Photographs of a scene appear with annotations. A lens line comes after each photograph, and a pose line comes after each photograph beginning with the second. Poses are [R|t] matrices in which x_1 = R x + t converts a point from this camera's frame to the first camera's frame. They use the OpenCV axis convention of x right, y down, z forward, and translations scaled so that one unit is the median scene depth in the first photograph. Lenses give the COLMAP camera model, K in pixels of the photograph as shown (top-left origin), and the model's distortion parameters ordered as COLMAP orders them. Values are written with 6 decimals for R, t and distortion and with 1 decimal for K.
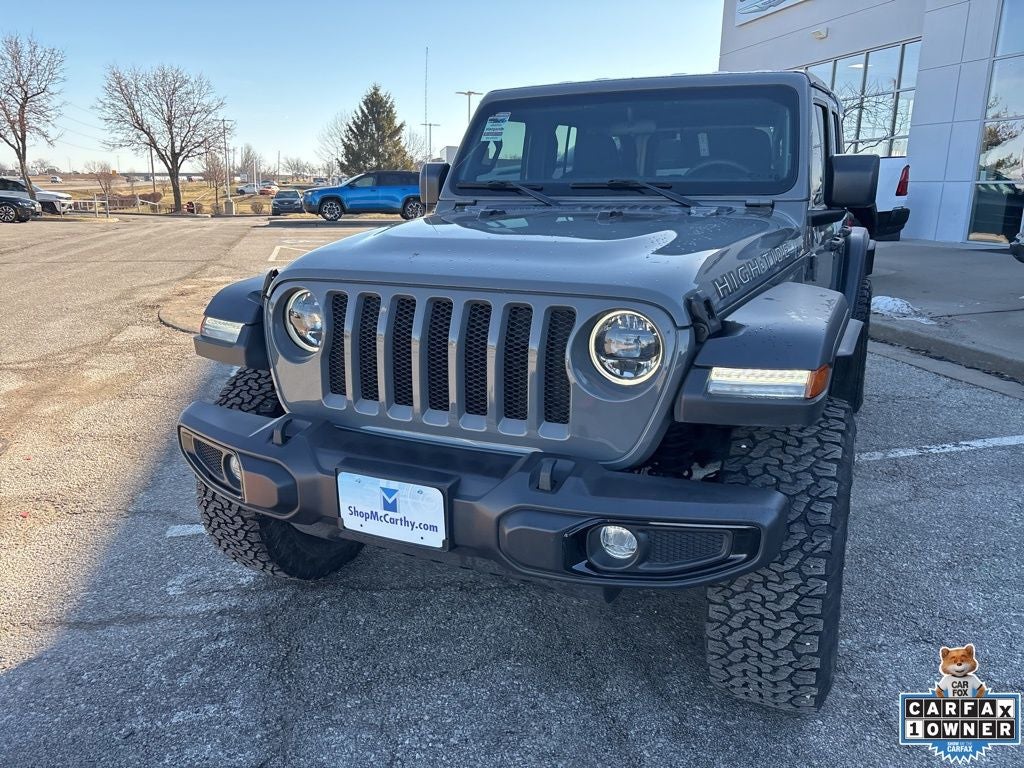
lens RADIAL K [[782.4, 0, 511.0], [0, 782.4, 350.4], [0, 0, 1]] dist [0.055708, -0.072827]
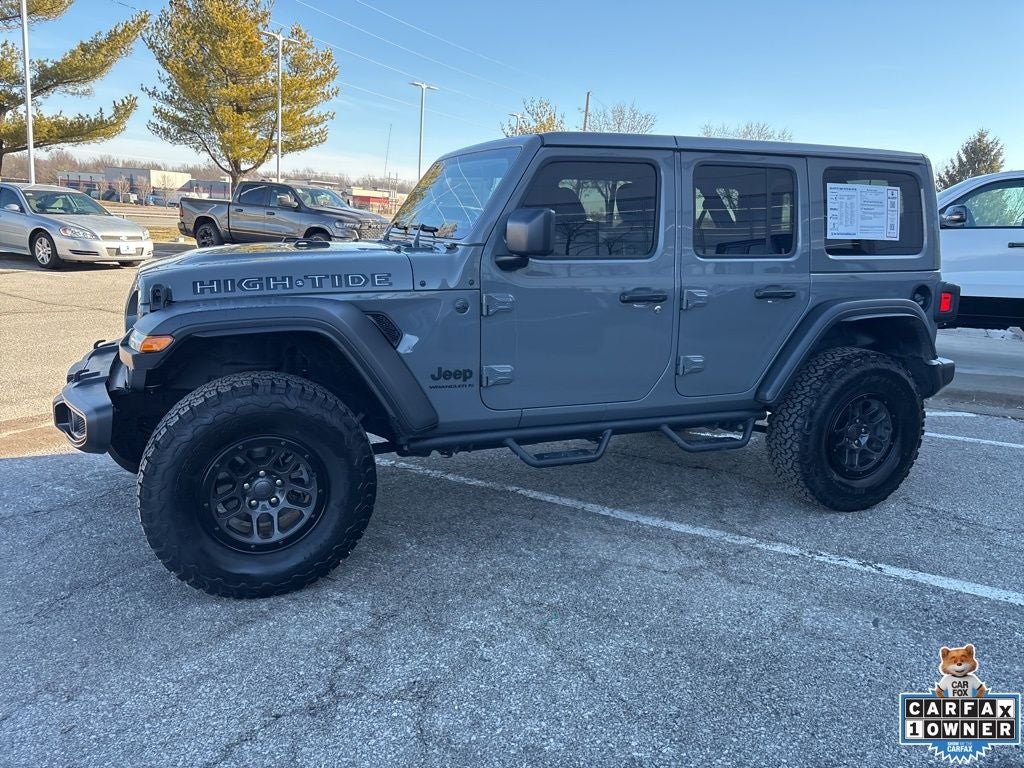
lens RADIAL K [[782.4, 0, 511.0], [0, 782.4, 350.4], [0, 0, 1]] dist [0.055708, -0.072827]
pose [[0.737961, 0.141853, -0.659766, 0.825747], [-0.182229, 0.983227, 0.007572, -0.037765], [0.649773, 0.114640, 0.751433, 0.126978]]
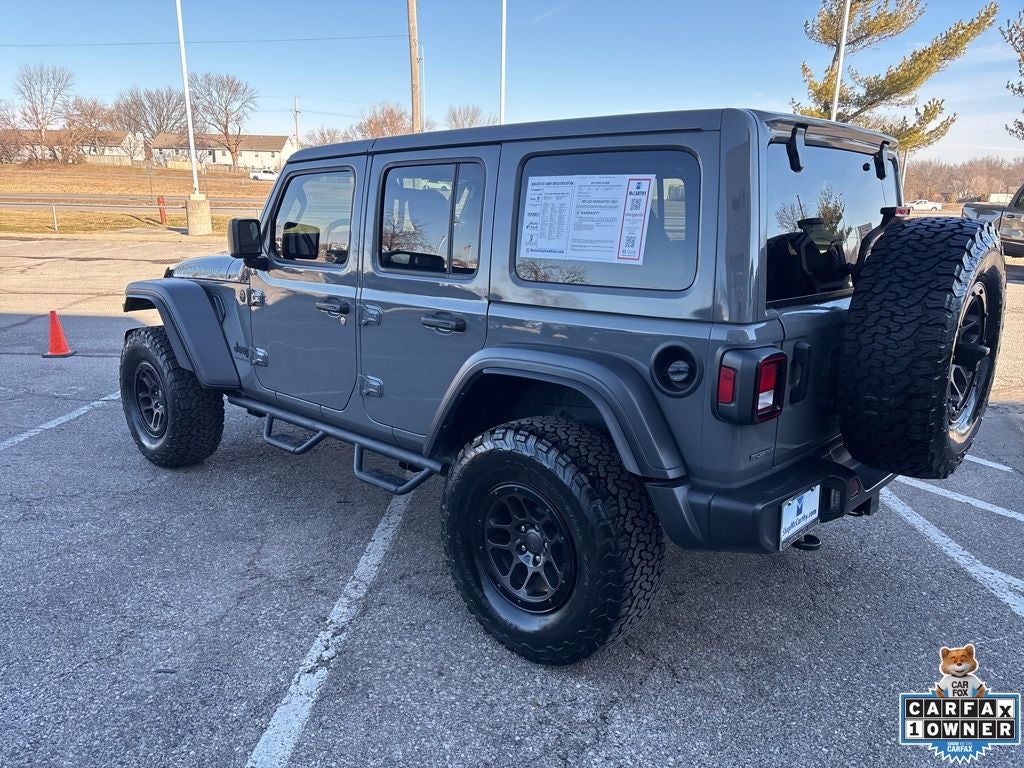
lens RADIAL K [[788.4, 0, 514.8], [0, 788.4, 361.8], [0, 0, 1]] dist [0.053355, -0.073364]
pose [[-0.304313, 0.189739, -0.933484, 1.112475], [-0.216015, 0.940686, 0.261623, -0.327710], [0.927756, 0.281262, -0.245277, 1.278857]]
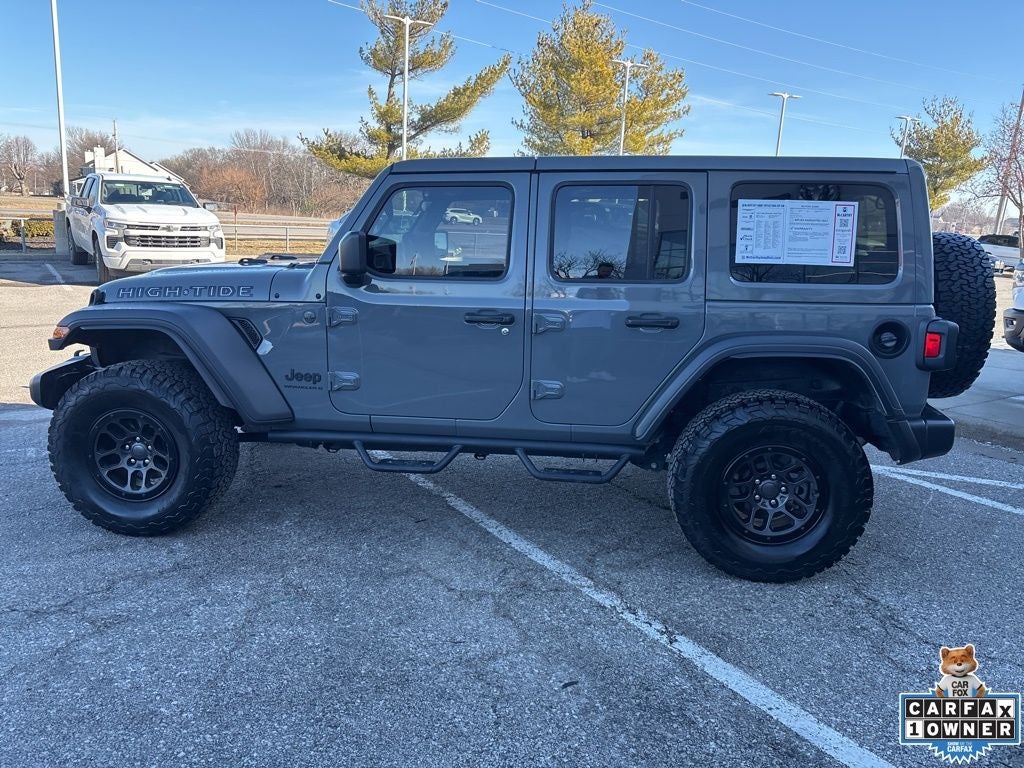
lens RADIAL K [[786.1, 0, 511.2], [0, 786.1, 345.5], [0, 0, 1]] dist [0.018808, -0.003871]
pose [[0.316436, 0.161955, -0.934686, 1.183660], [-0.231061, 0.968801, 0.089641, -0.169982], [0.920043, 0.187604, 0.343985, 0.593997]]
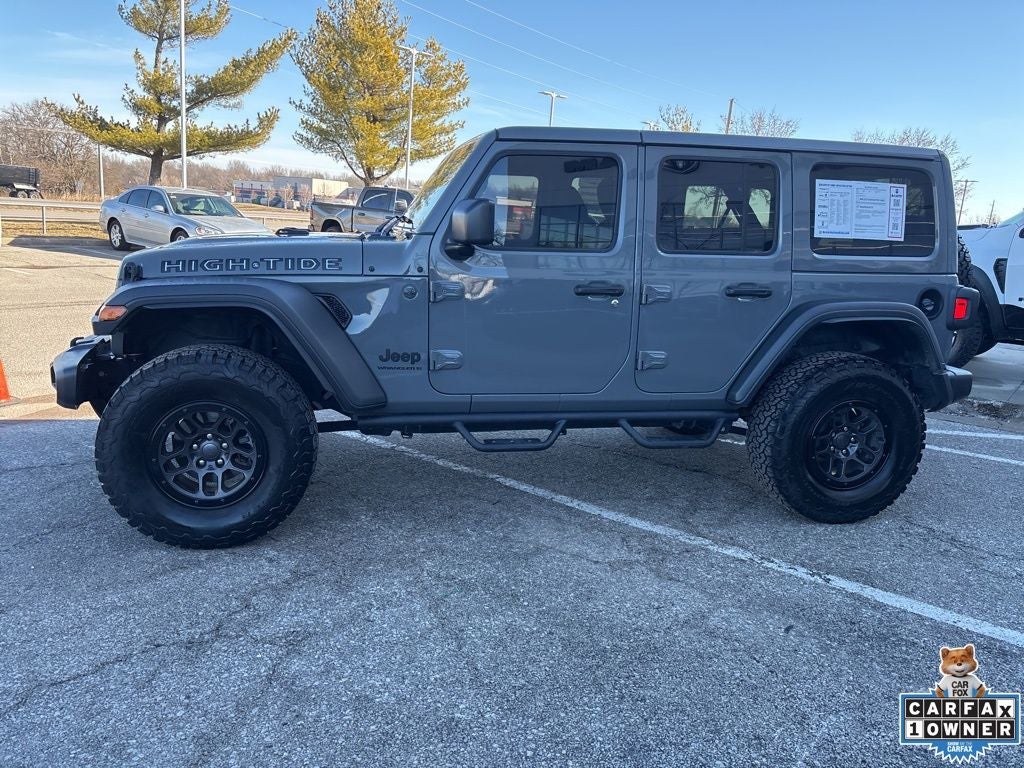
lens RADIAL K [[782.4, 0, 511.0], [0, 782.4, 350.4], [0, 0, 1]] dist [0.055708, -0.072827]
pose [[0.603045, 0.162306, -0.781021, 0.986506], [-0.220296, 0.974892, 0.032500, -0.056946], [0.766685, 0.152457, 0.623659, 0.256943]]
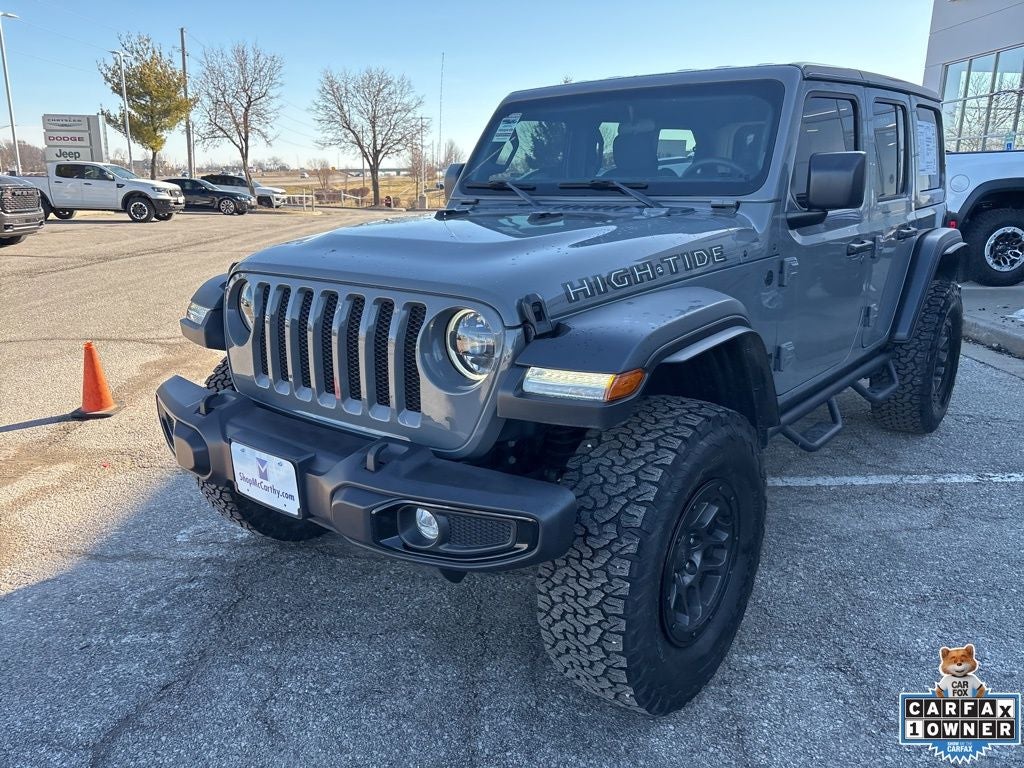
lens RADIAL K [[785.8, 0, 507.7], [0, 785.8, 362.8], [0, 0, 1]] dist [0.054260, -0.069260]
pose [[0.970093, 0.051238, -0.237264, 0.206326], [-0.046047, 0.998564, 0.027374, -0.004439], [0.238326, -0.015631, 0.971059, -0.007531]]
